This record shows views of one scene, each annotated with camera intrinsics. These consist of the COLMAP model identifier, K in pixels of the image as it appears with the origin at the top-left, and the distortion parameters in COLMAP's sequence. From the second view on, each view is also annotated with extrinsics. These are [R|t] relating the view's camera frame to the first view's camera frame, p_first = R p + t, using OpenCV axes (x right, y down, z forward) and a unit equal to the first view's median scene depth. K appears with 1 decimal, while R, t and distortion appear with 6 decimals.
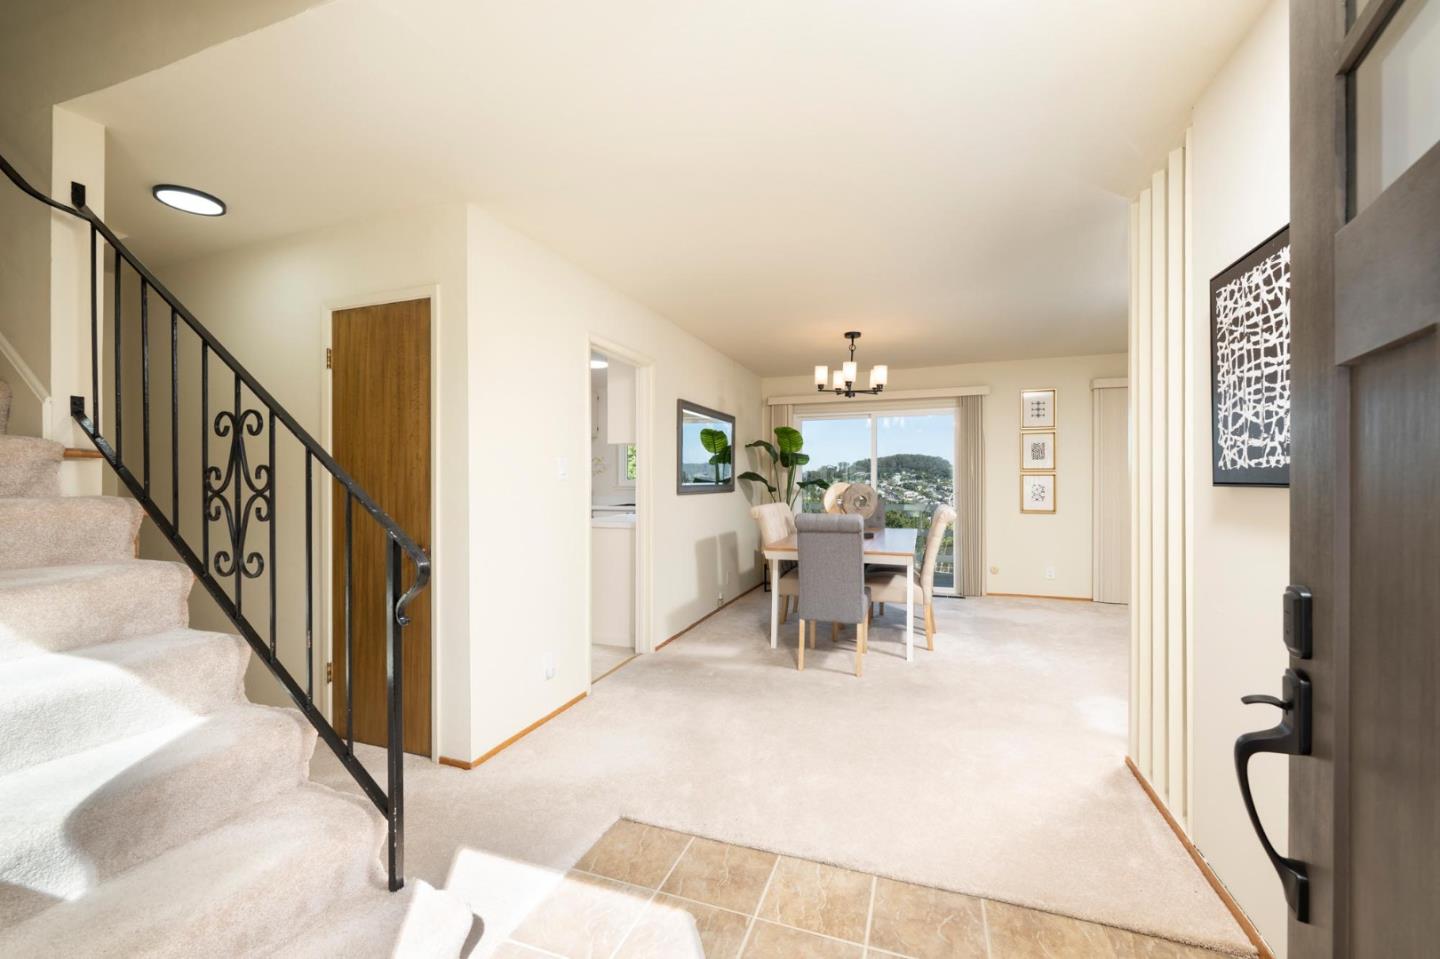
lens RADIAL K [[587.5, 0, 717.4], [0, 587.5, 483.5], [0, 0, 1]] dist [-0.003081, -0.000185]
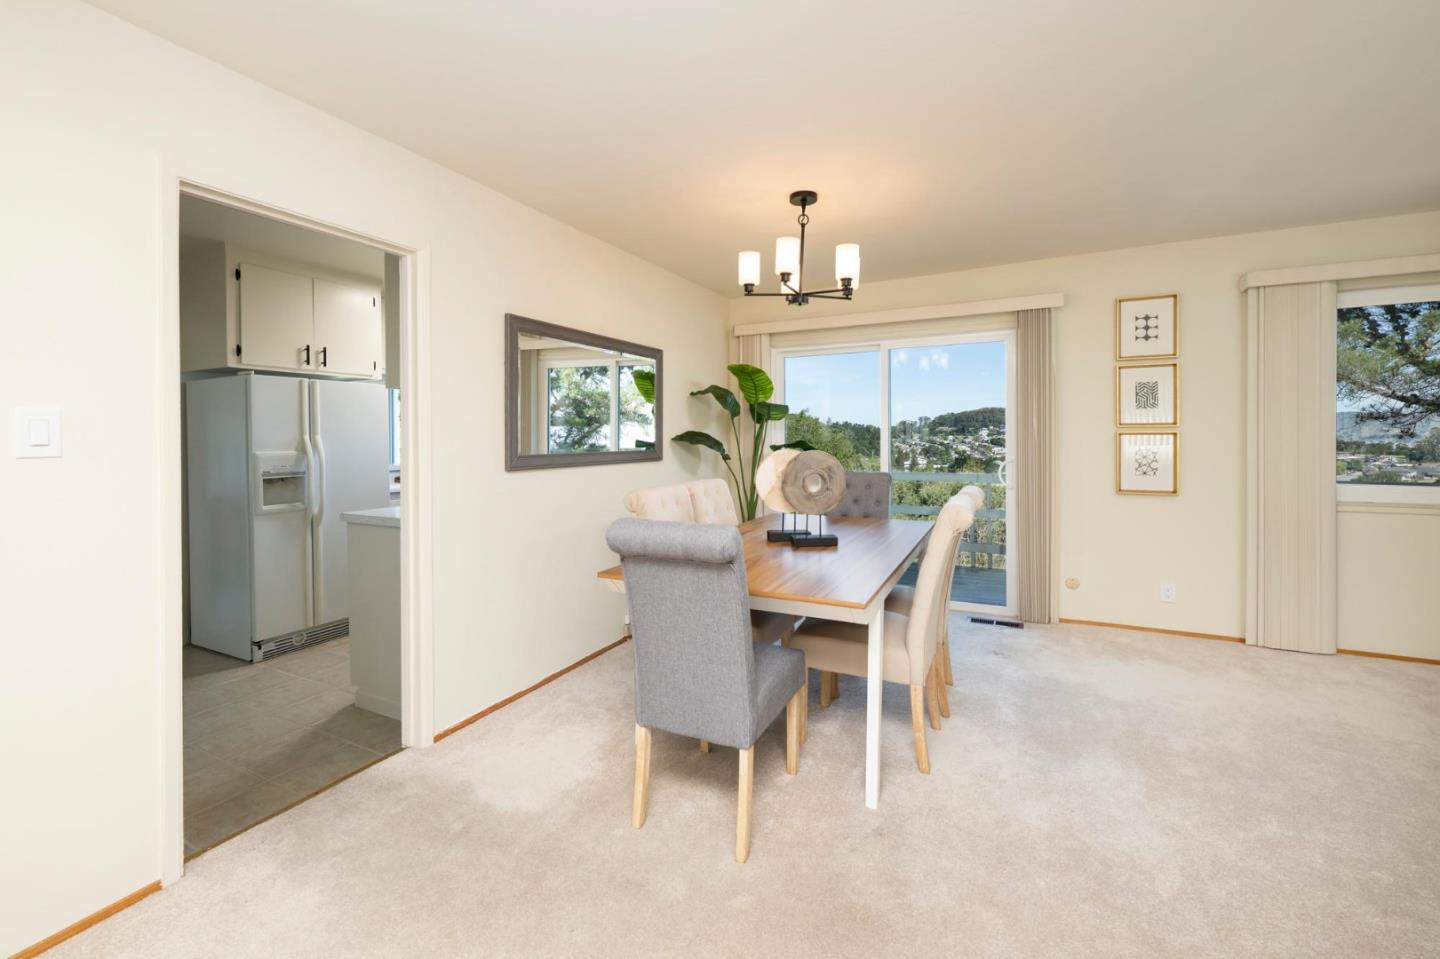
lens RADIAL K [[587.5, 0, 725.4], [0, 587.5, 442.8], [0, 0, 1]] dist [-0.003081, -0.000185]
pose [[0.992344, -0.002983, -0.123466, 0.181351], [0.003691, 0.999978, 0.005501, -0.009822], [0.123447, -0.005914, 0.992334, 0.329843]]
